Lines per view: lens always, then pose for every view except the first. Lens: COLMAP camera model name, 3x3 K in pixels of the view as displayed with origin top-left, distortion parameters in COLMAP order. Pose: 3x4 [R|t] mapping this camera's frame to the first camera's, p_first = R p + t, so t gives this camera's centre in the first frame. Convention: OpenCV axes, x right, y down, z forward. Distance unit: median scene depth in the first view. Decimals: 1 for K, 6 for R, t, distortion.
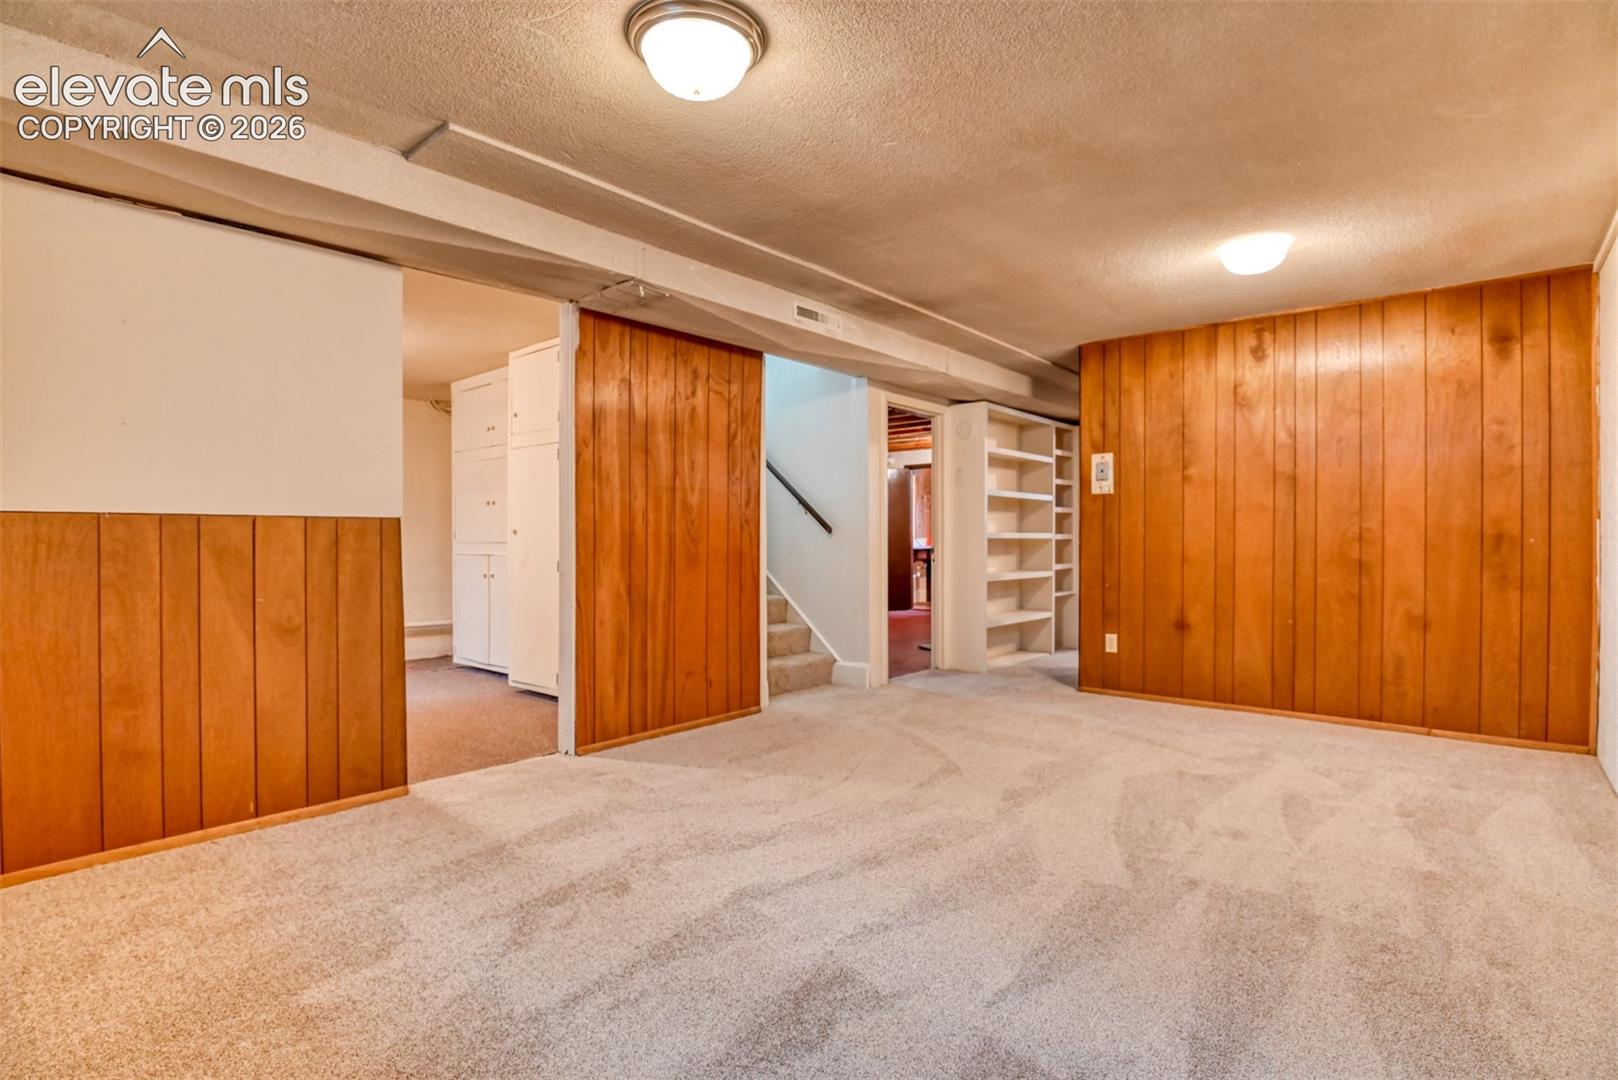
lens RADIAL K [[793.2, 0, 818.2], [0, 793.2, 545.0], [0, 0, 1]] dist [-0.028090, 0.000288]
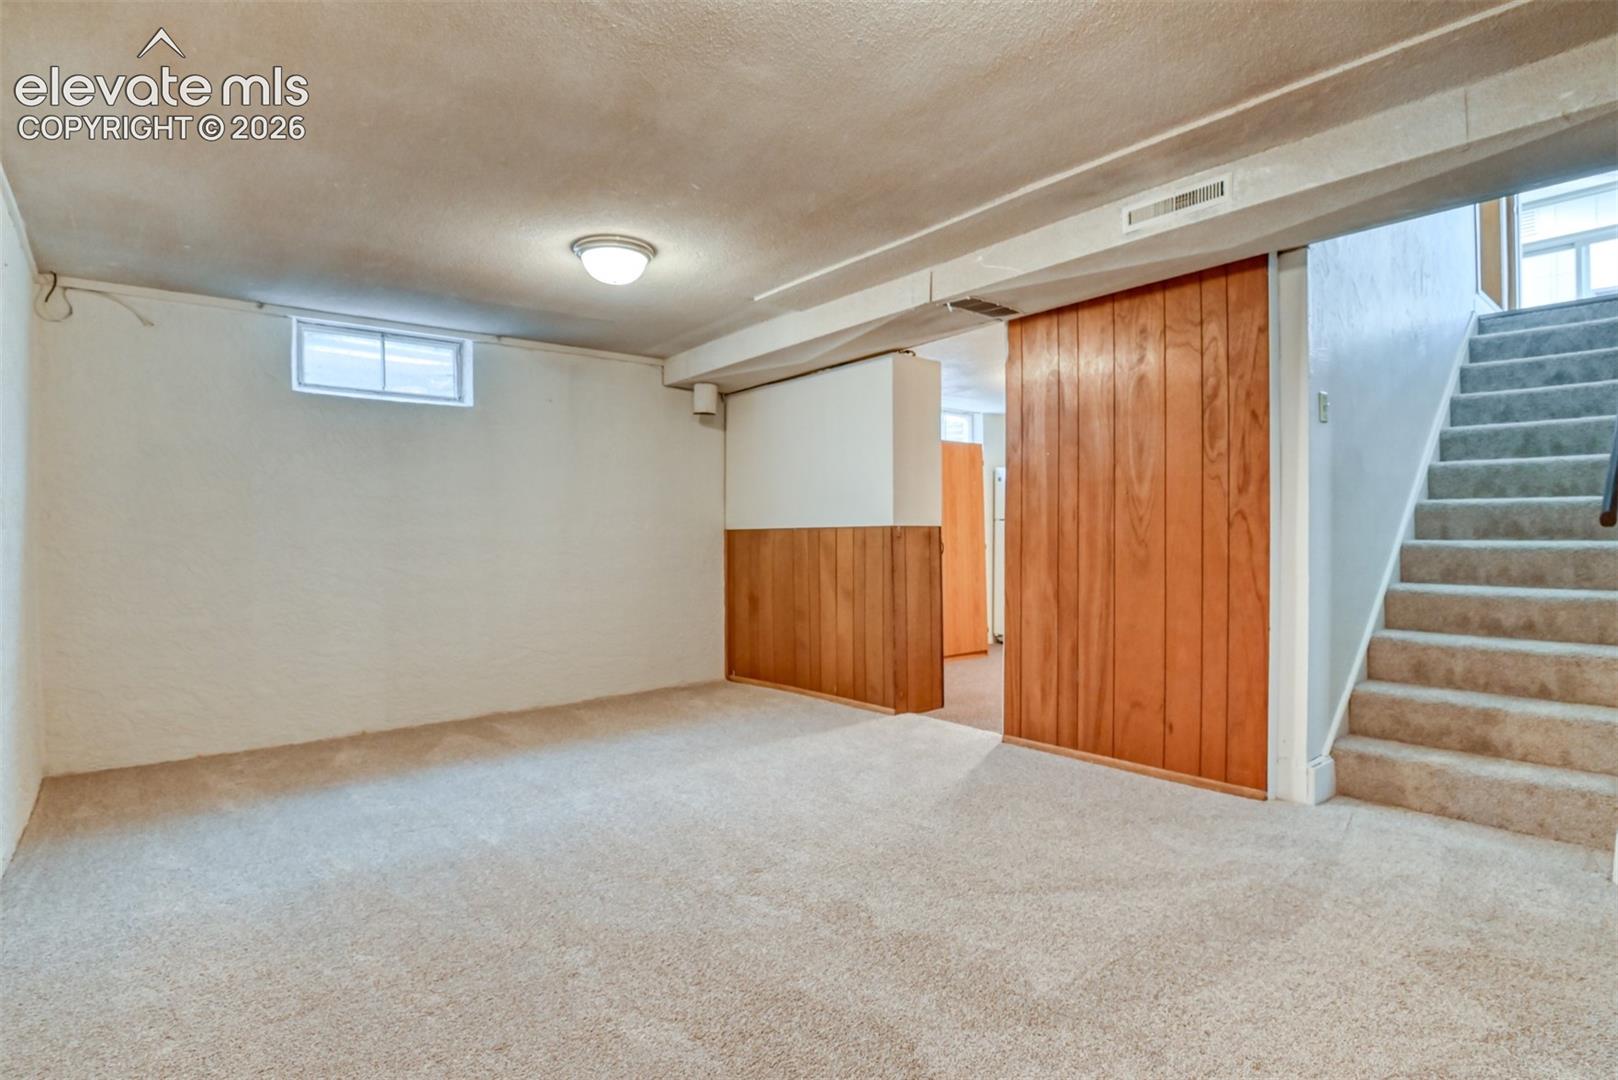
lens RADIAL K [[793.2, 0, 818.2], [0, 793.2, 545.0], [0, 0, 1]] dist [-0.028090, 0.000288]
pose [[-0.161192, 0.013463, -0.986831, 0.726194], [0.002419, 0.999909, 0.013246, -0.014274], [0.986920, -0.000252, -0.161210, 0.847162]]
